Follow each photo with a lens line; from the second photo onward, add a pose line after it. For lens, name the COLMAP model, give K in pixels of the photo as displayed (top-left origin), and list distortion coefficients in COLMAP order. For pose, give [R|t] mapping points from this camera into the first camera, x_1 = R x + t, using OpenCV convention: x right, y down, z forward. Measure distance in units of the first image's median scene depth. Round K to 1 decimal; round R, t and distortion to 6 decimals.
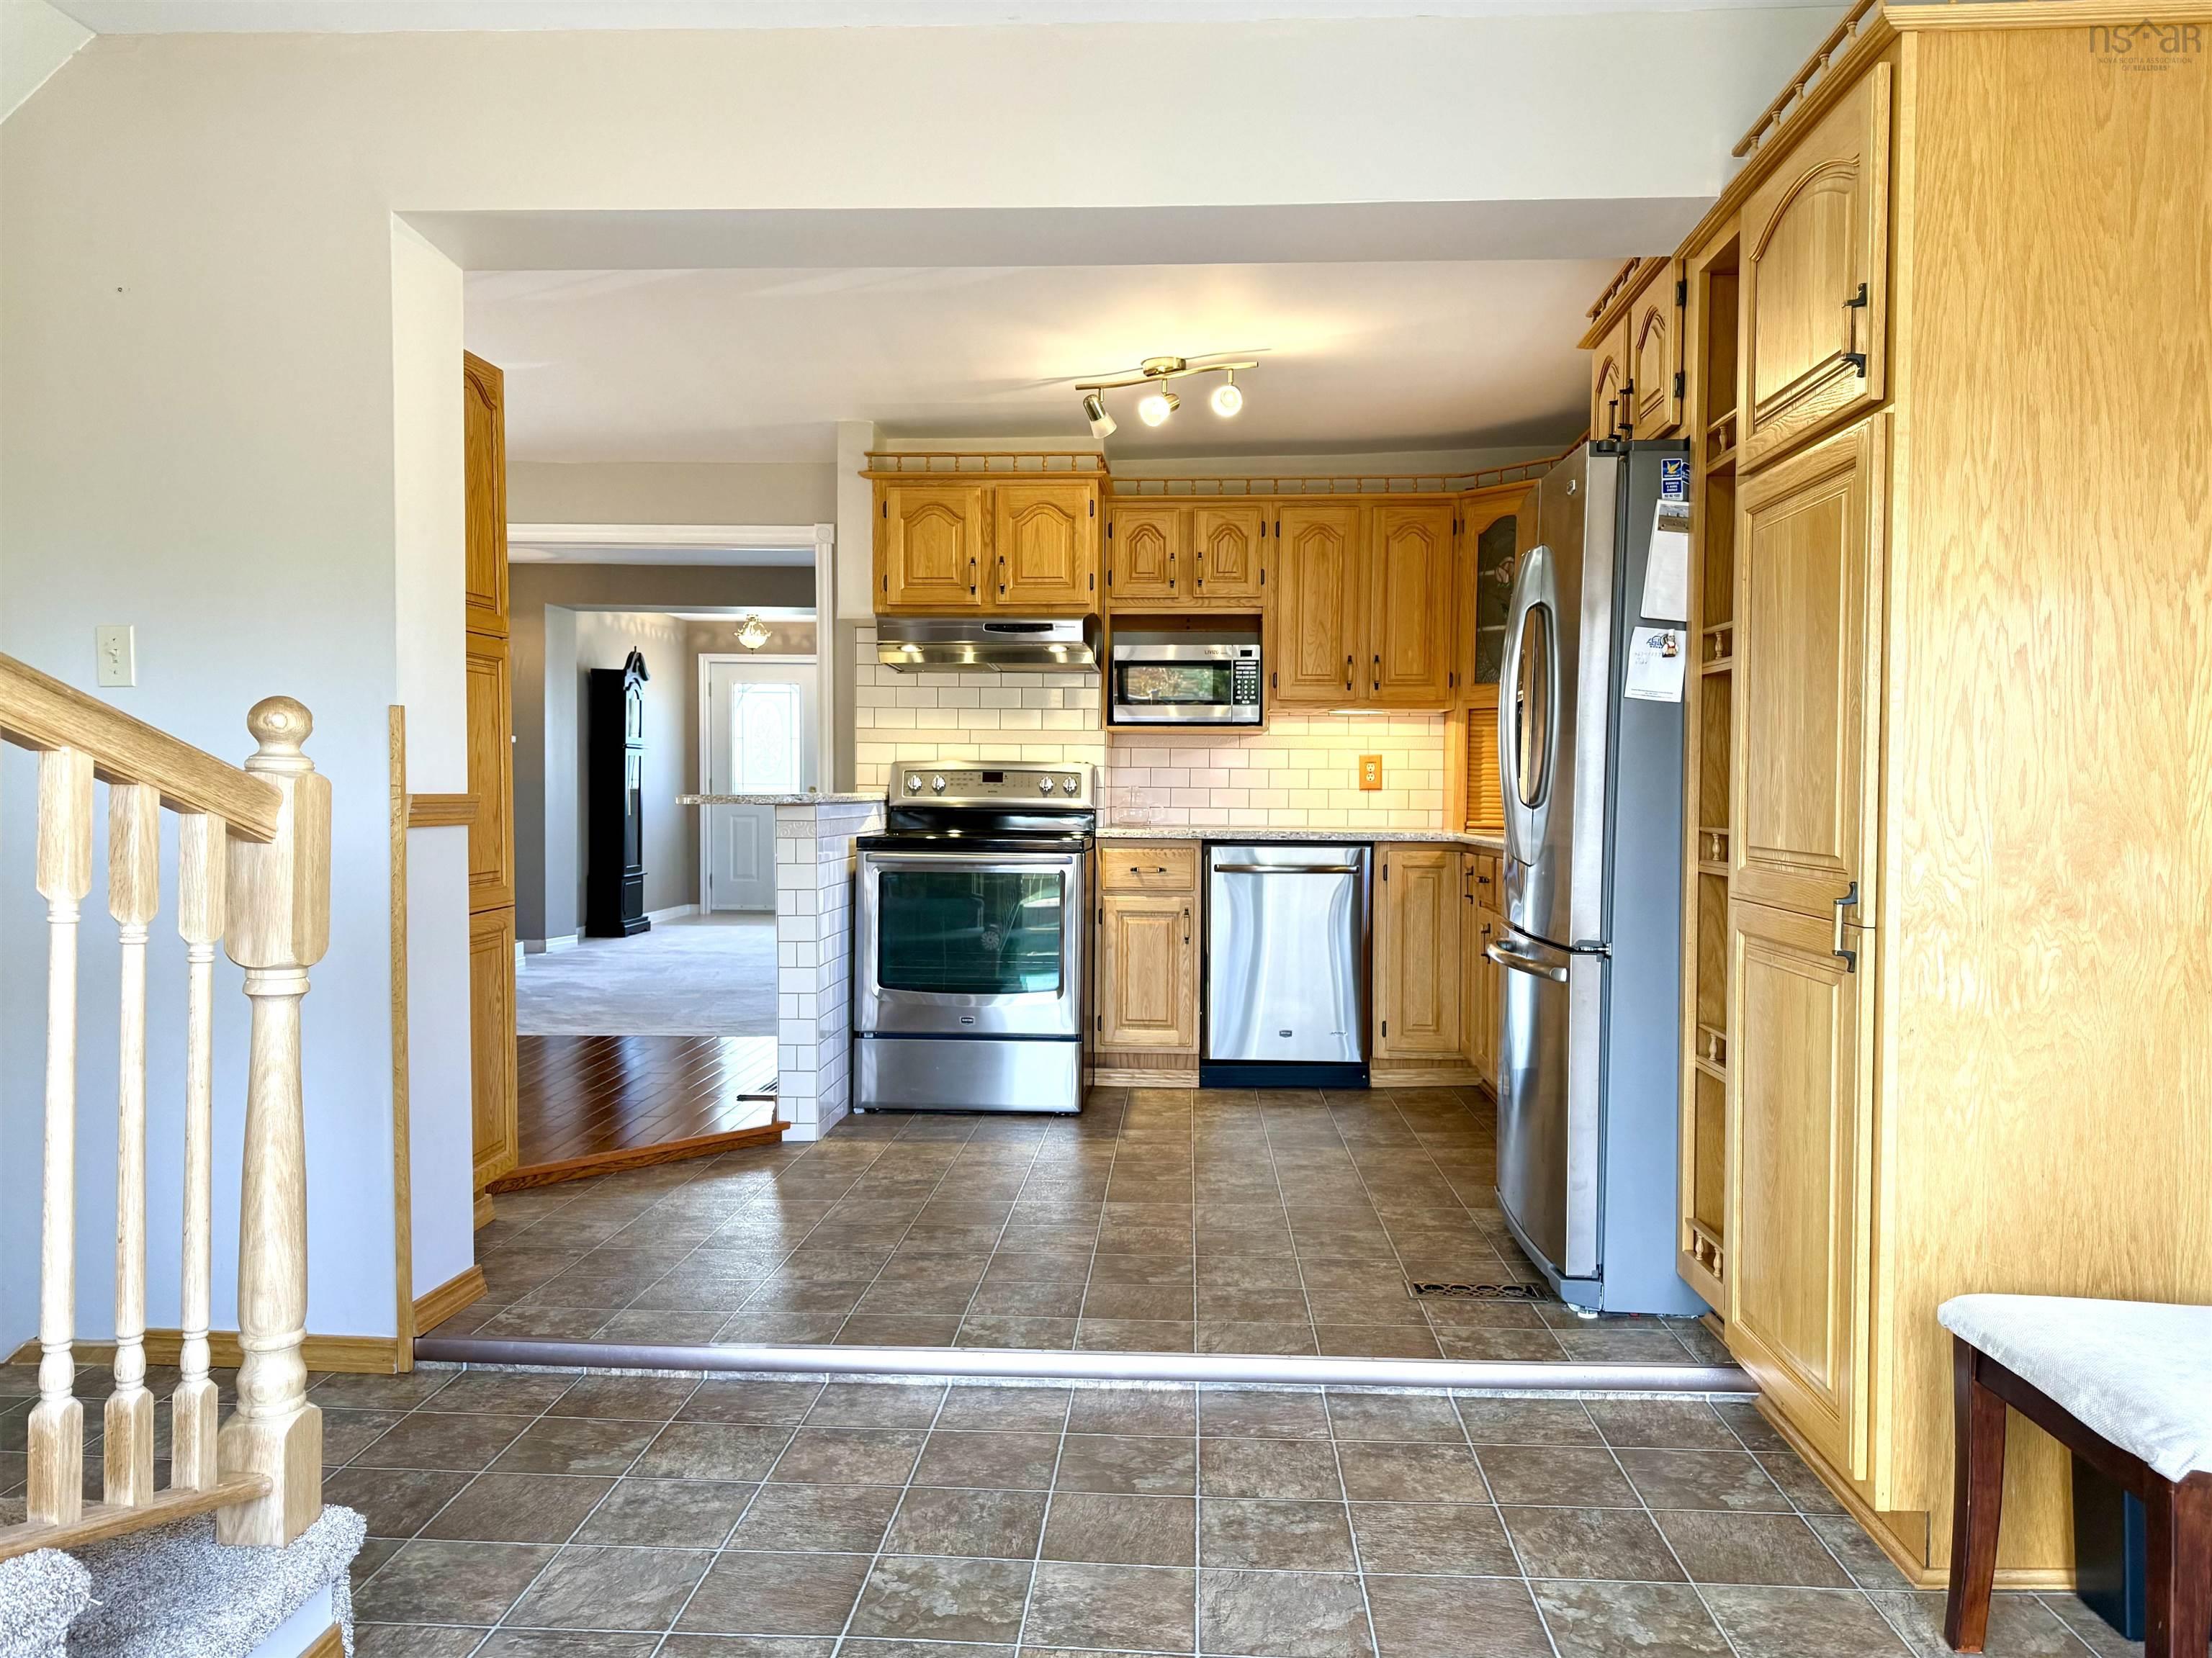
lens RADIAL K [[1580.2, 0, 1106.0], [0, 1580.2, 829.0], [0, 0, 1]] dist [0.036226, -0.039785]
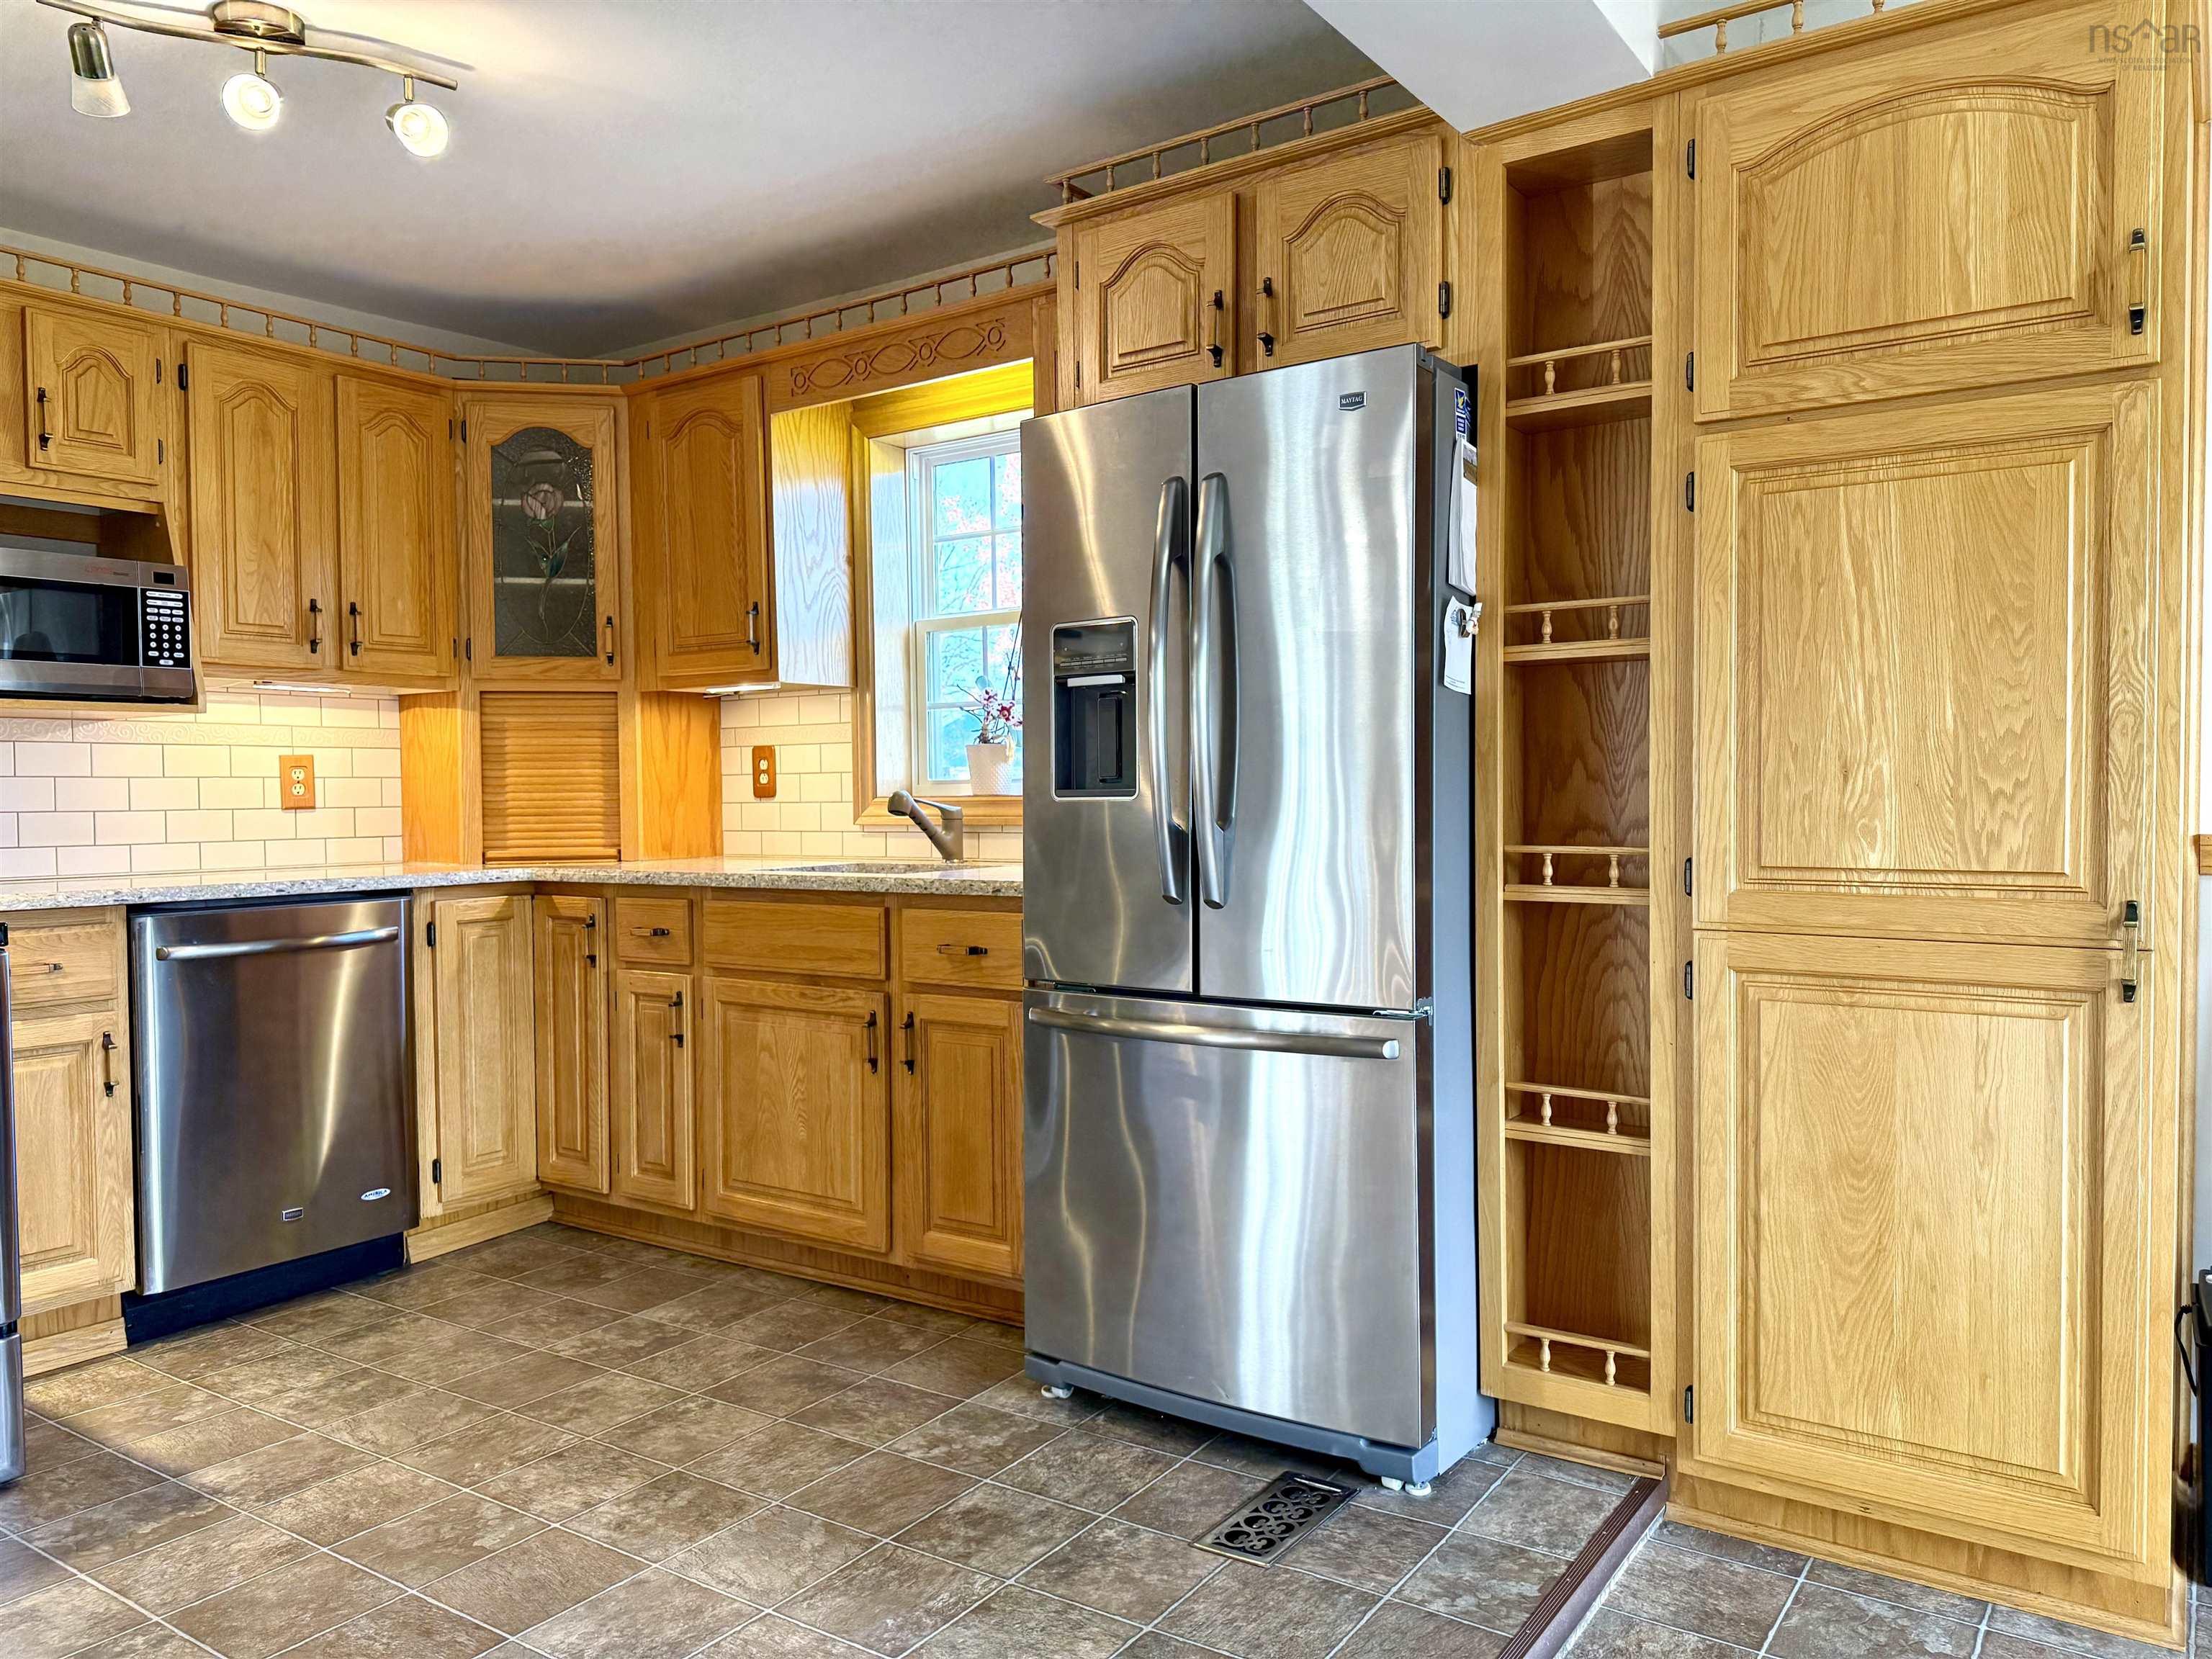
lens RADIAL K [[1580.4, 0, 1106.0], [0, 1580.4, 829.5], [0, 0, 1]] dist [0.036226, -0.039785]
pose [[0.522611, -0.034927, 0.851856, -0.228563], [0.036728, 0.999155, 0.018434, -0.017163], [-0.851780, 0.021653, 0.523452, 0.395480]]
